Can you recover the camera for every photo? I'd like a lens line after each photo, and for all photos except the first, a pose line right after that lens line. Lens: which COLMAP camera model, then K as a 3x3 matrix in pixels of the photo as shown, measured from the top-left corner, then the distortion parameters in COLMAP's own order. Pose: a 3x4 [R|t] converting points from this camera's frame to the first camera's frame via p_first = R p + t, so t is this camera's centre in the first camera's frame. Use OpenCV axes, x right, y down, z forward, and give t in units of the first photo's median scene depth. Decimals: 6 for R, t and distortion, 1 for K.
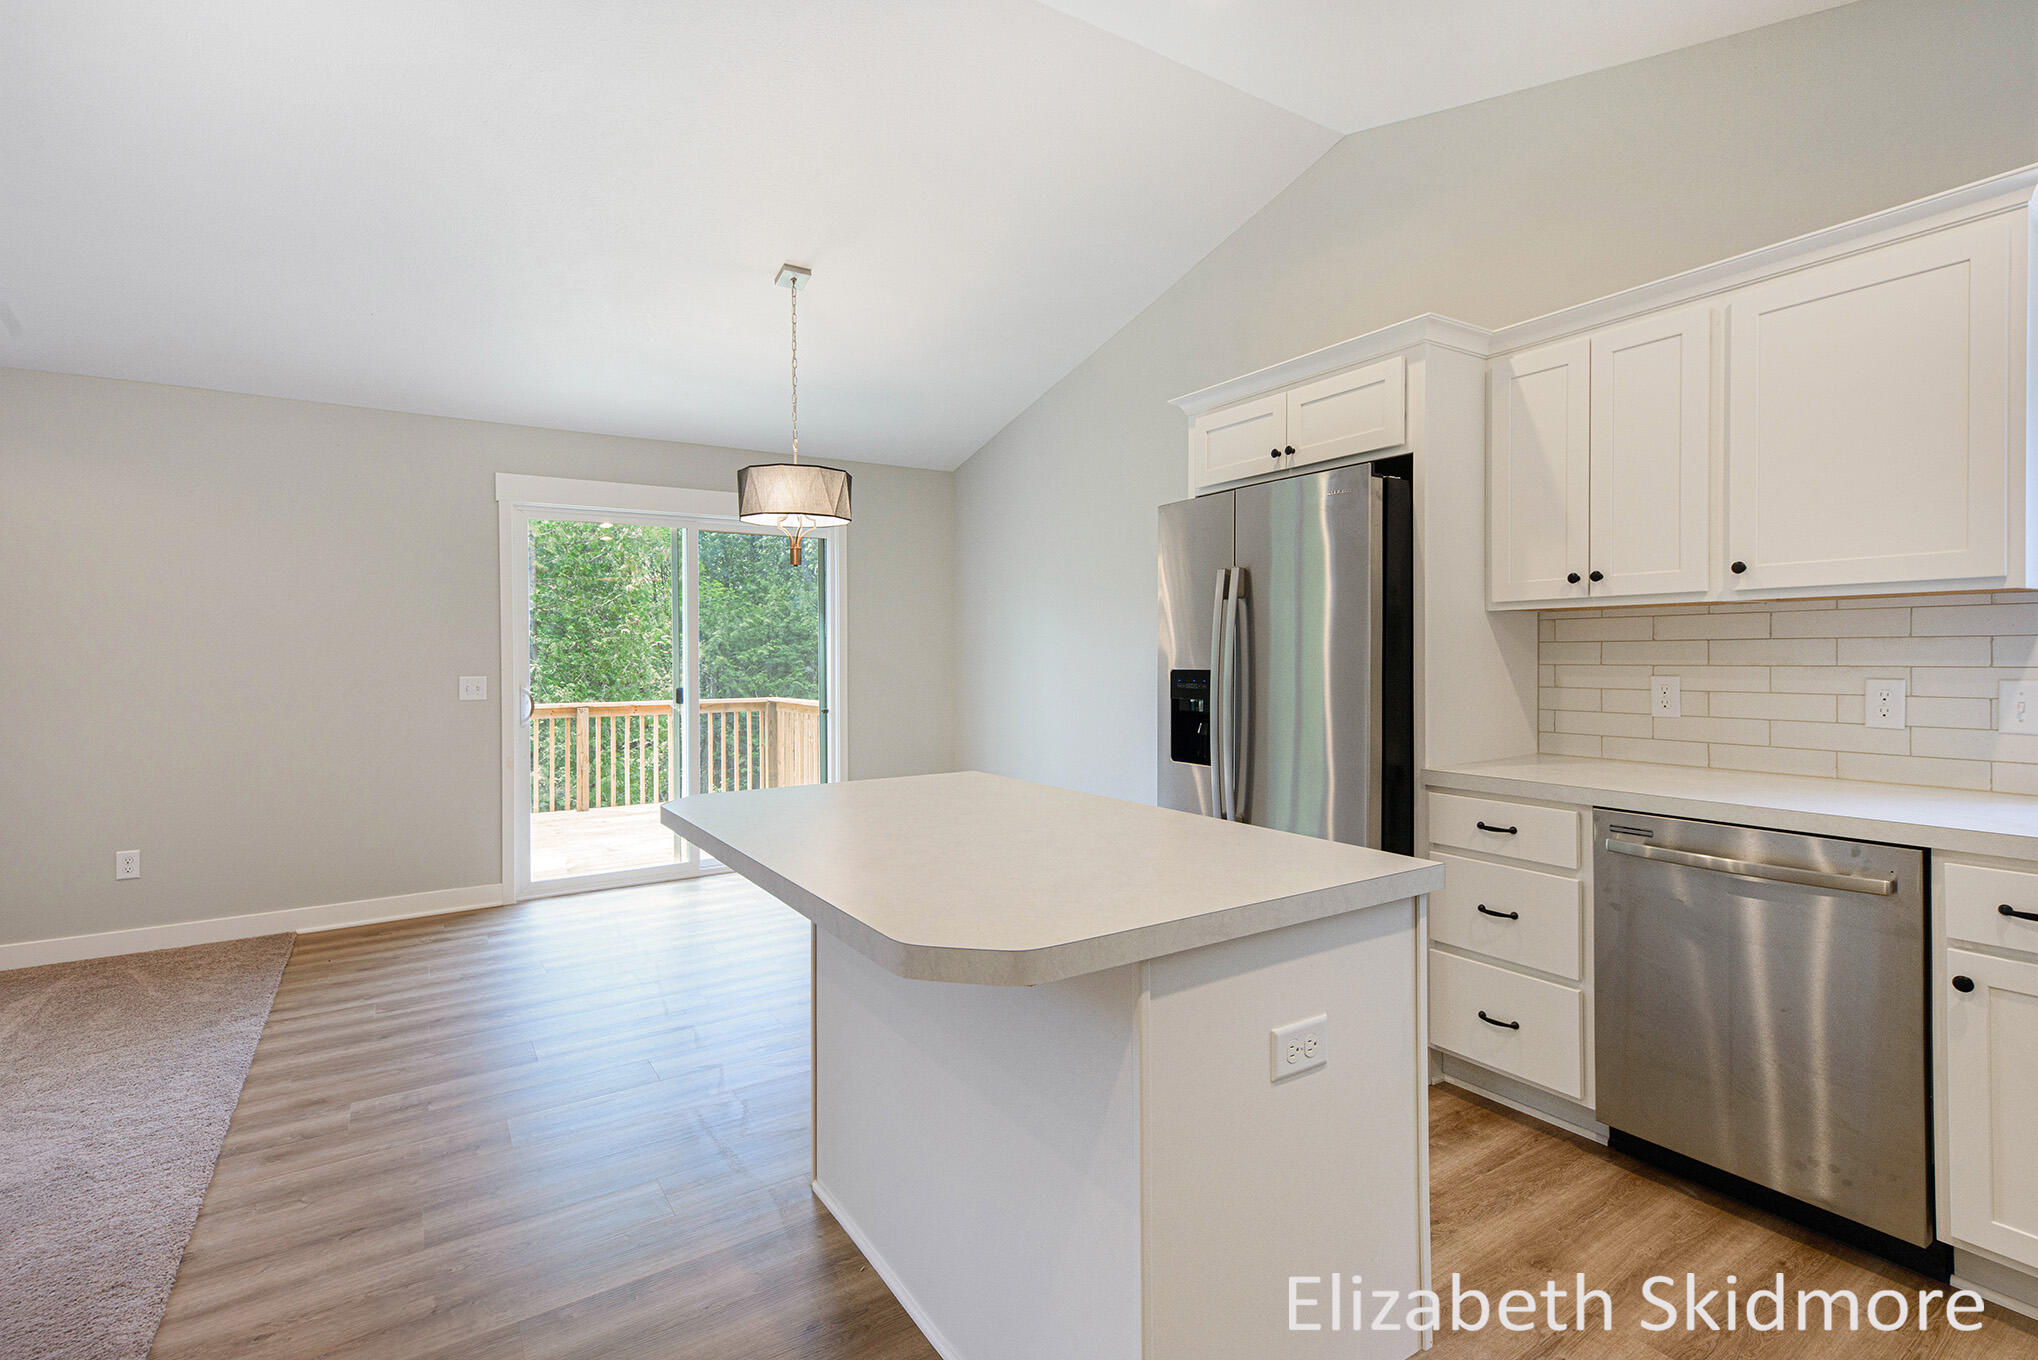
lens RADIAL K [[933.6, 0, 1034.2], [0, 933.6, 670.1], [0, 0, 1]] dist [0.005112, 0.000248]
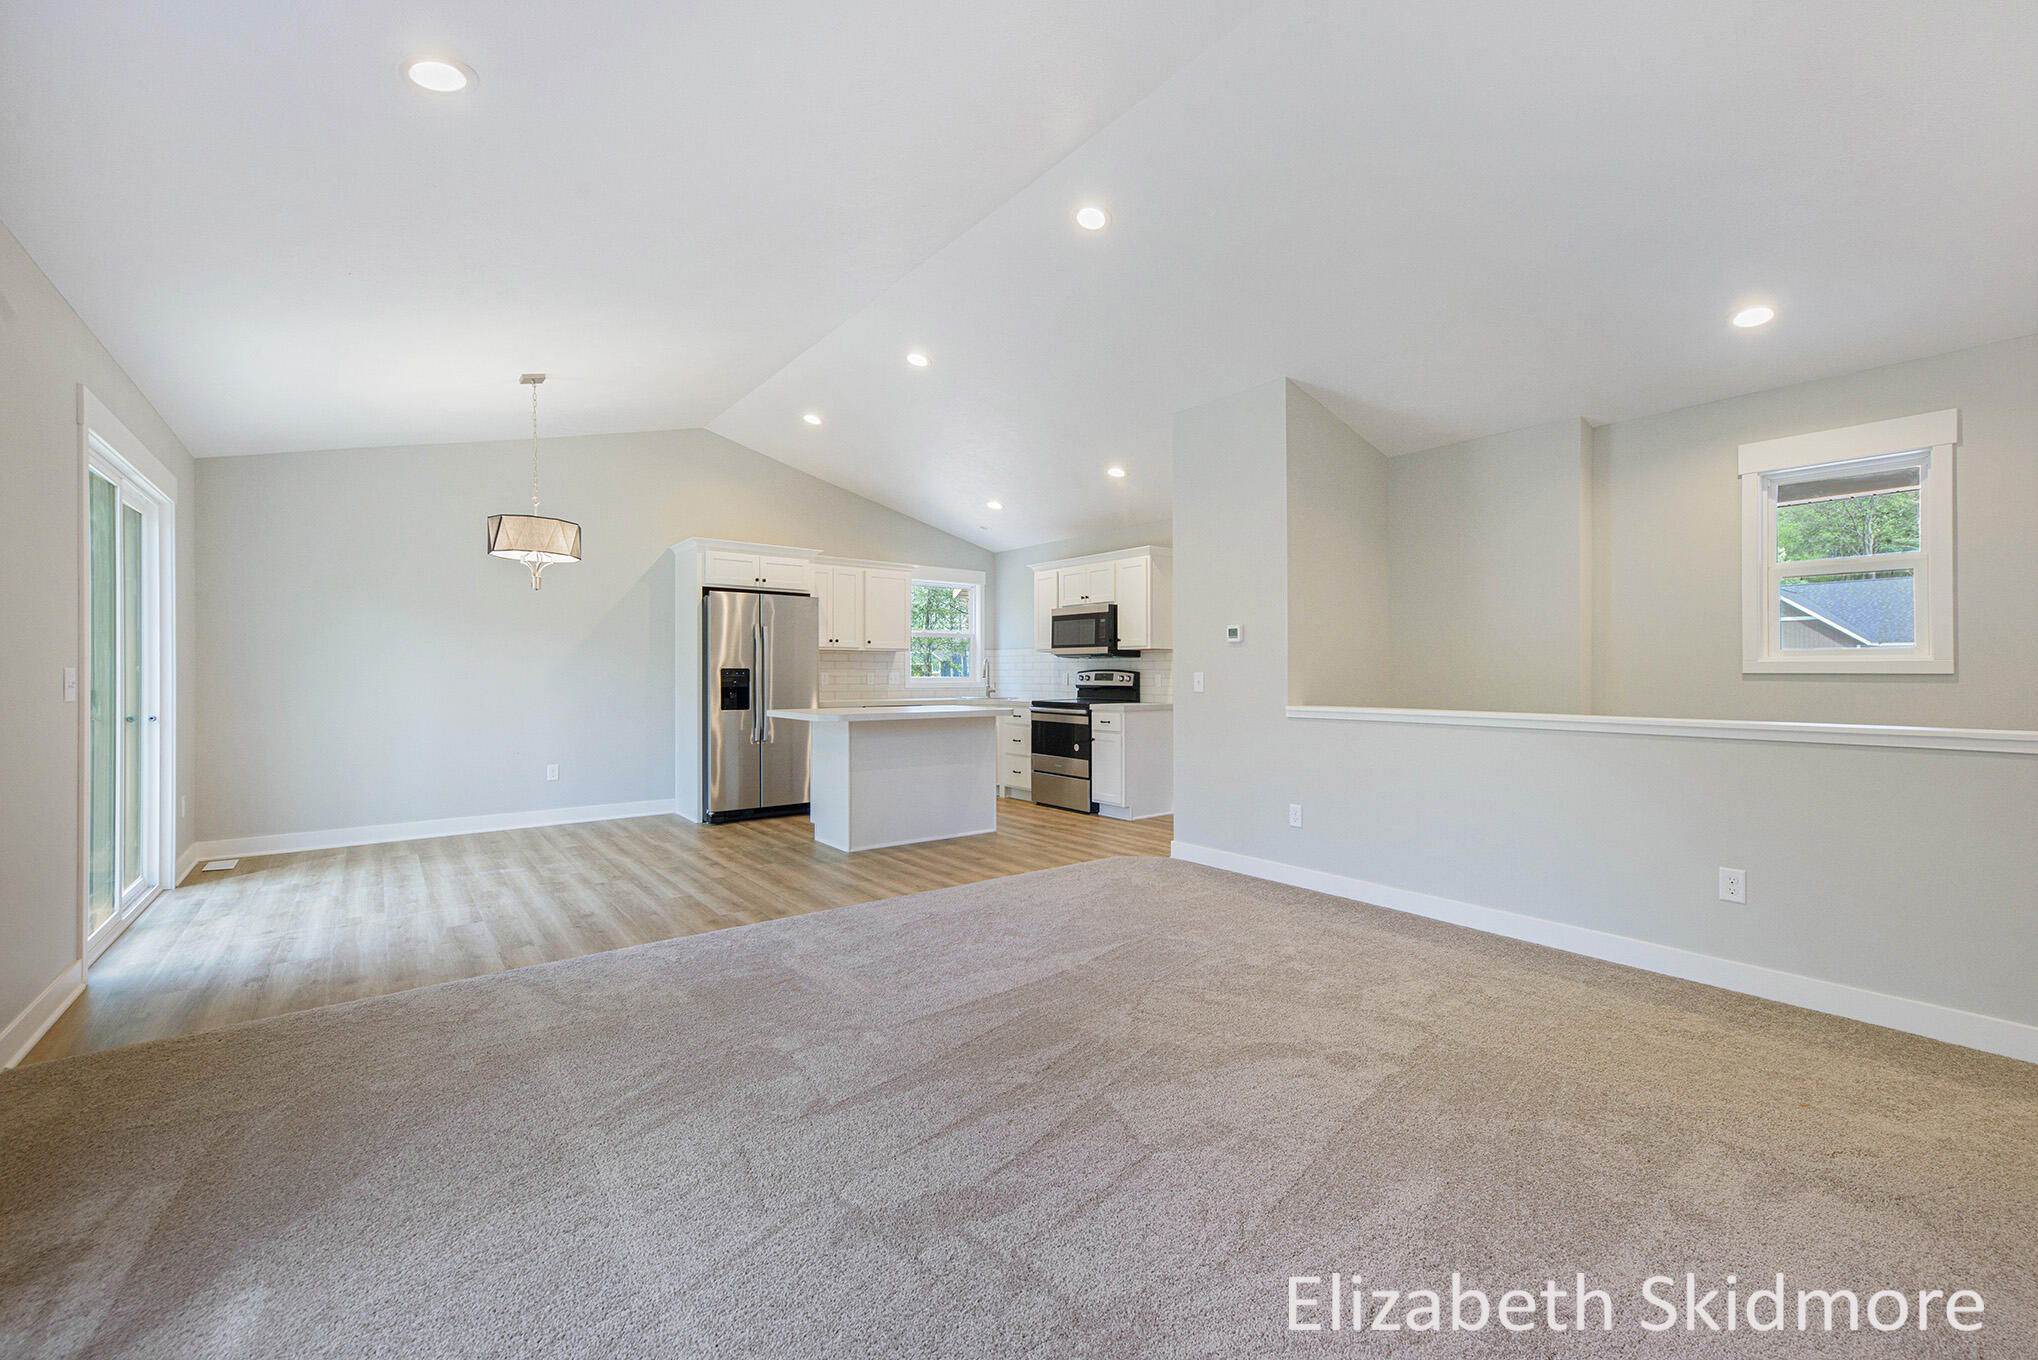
lens RADIAL K [[832.6, 0, 1019.0], [0, 832.6, 680.0], [0, 0, 1]] dist [0.045541, 0.000025]
pose [[-0.086029, 0.003961, 0.996285, -2.258722], [0.019548, 0.999806, -0.002287, 0.053931], [-0.996101, 0.019278, -0.086090, 0.581329]]
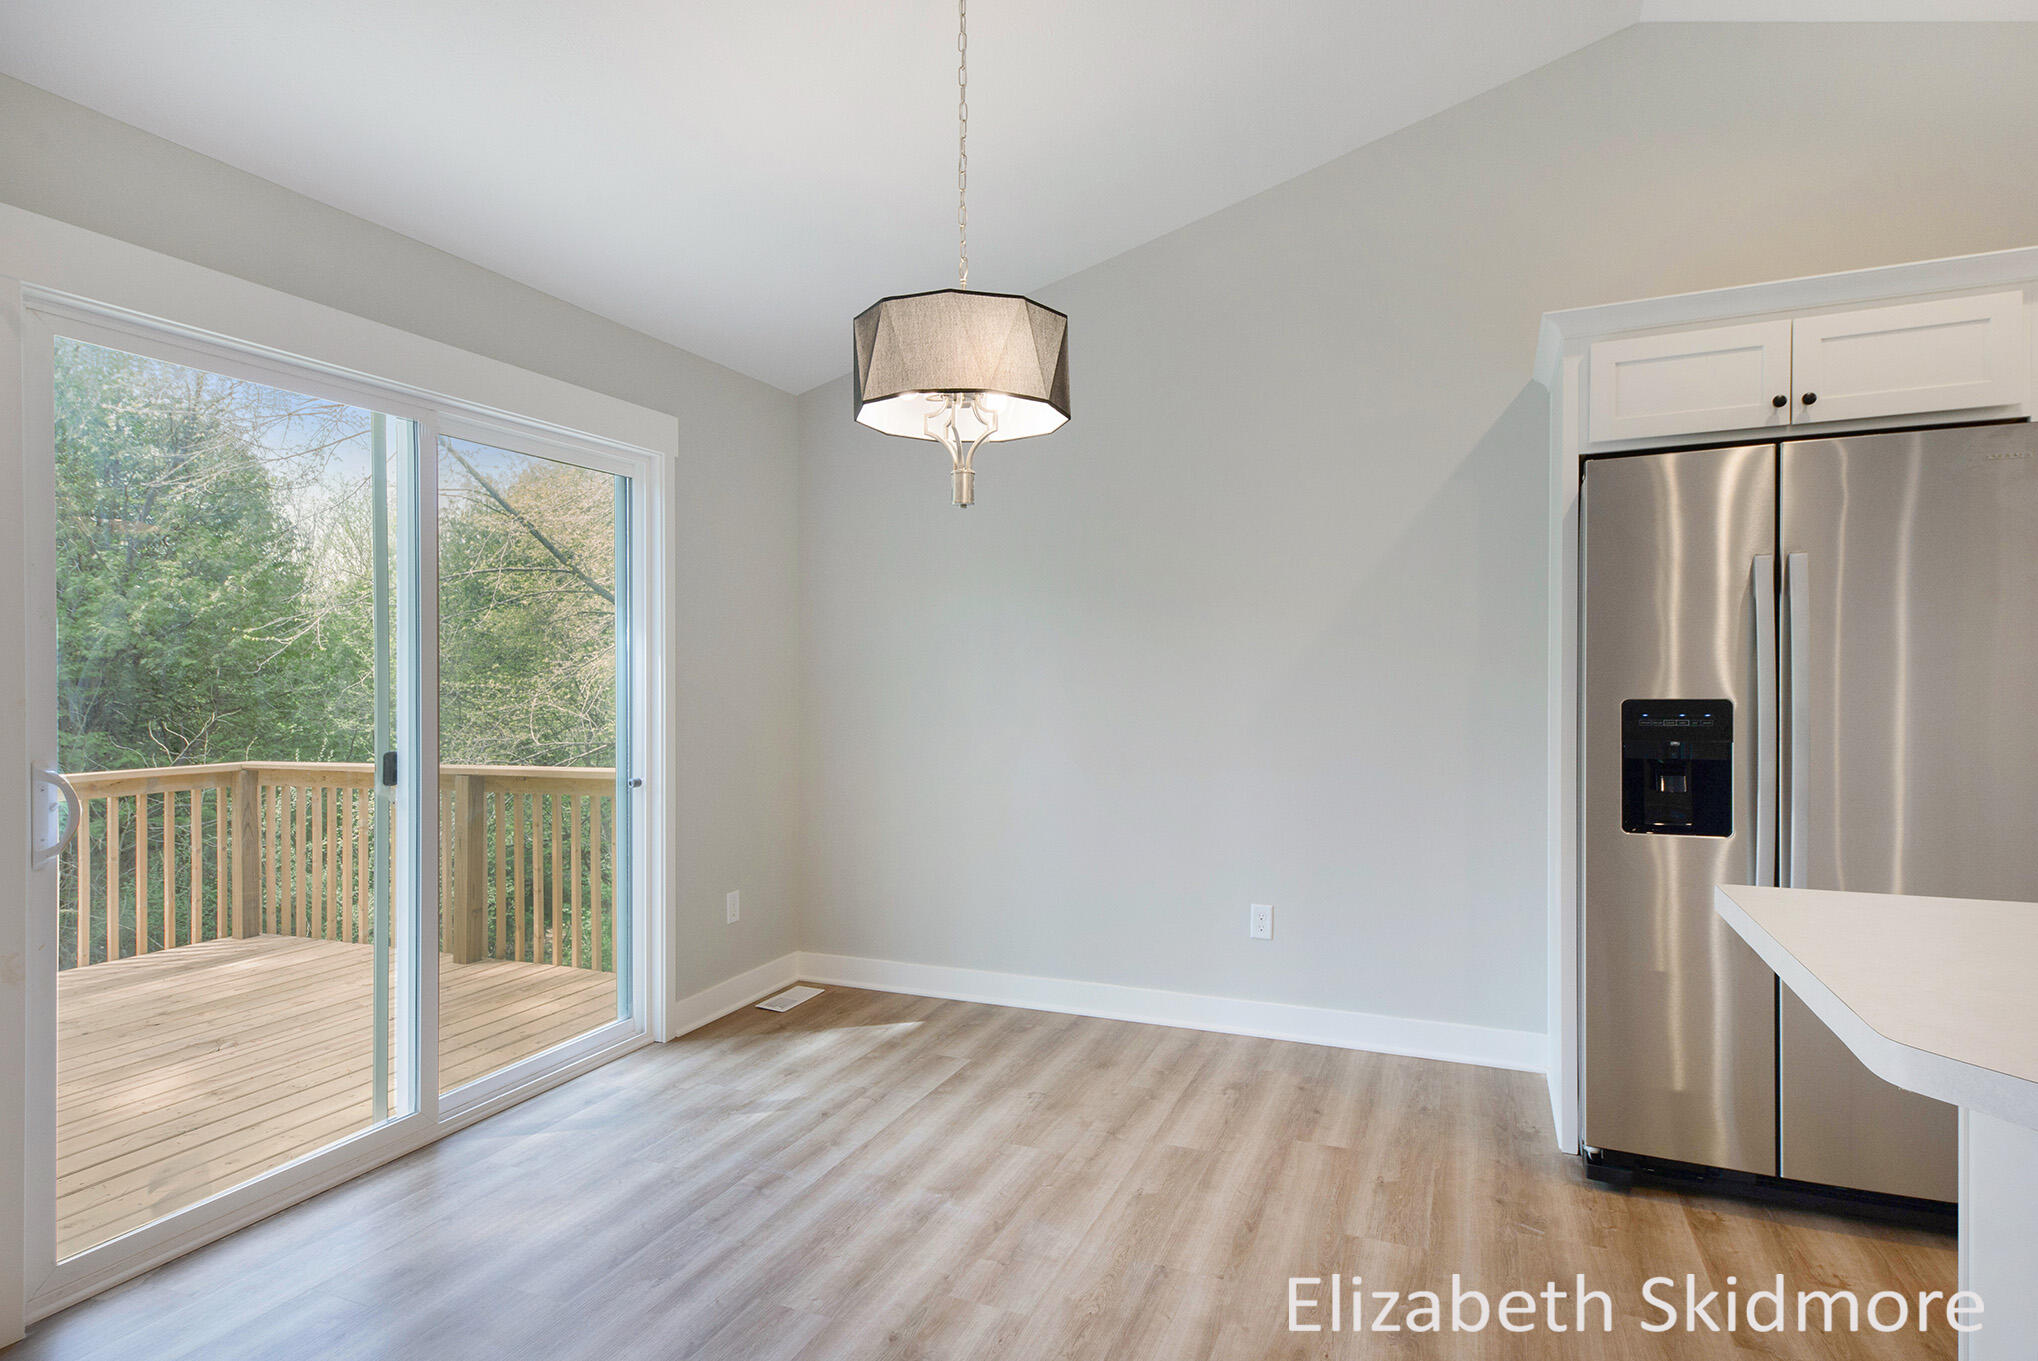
lens RADIAL K [[1062.1, 0, 1012.4], [0, 1062.1, 705.6], [0, 0, 1]] dist [0.040469, 0.000093]
pose [[0.831665, -0.008035, 0.555219, -0.812954], [0.008416, 0.999963, 0.001865, -0.002561], [-0.555214, 0.003122, 0.831702, 0.718296]]
